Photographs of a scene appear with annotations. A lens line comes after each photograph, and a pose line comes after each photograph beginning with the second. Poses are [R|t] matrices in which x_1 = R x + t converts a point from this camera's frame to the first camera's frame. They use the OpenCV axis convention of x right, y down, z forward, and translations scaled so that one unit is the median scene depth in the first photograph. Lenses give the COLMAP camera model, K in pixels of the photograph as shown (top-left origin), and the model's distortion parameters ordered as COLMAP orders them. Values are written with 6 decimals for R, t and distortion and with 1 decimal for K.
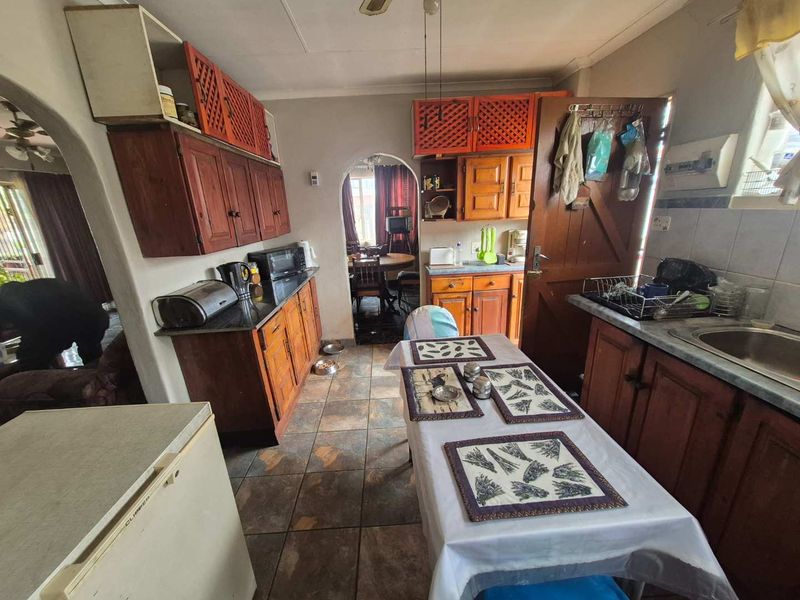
lens RADIAL K [[309.4, 0, 396.0], [0, 309.4, 301.4], [0, 0, 1]] dist [0.000338, -0.001016]
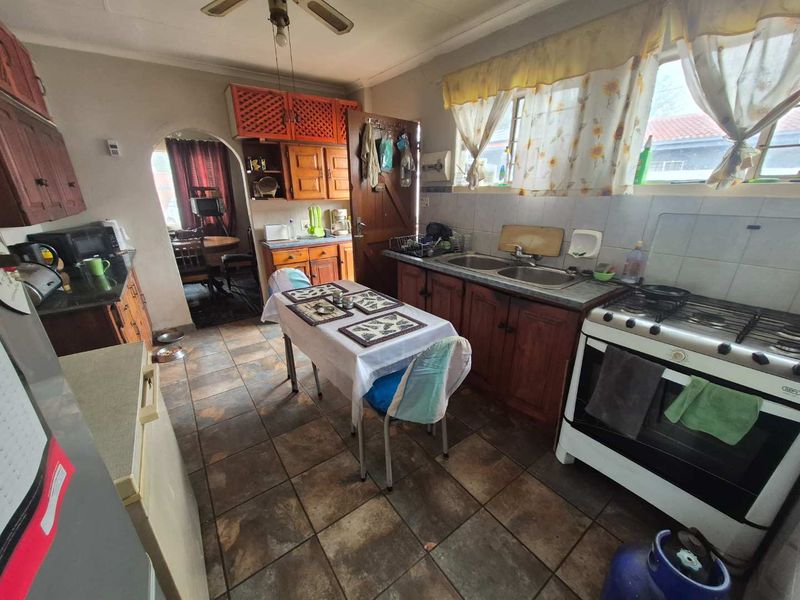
lens RADIAL K [[309.4, 0, 398.3], [0, 309.4, 302.1], [0, 0, 1]] dist [0.000338, -0.001016]
pose [[0.822288, -0.159315, 0.546317, -0.231810], [0.136861, 0.987200, 0.081886, 0.117212], [-0.552369, 0.007436, 0.833566, -0.278855]]
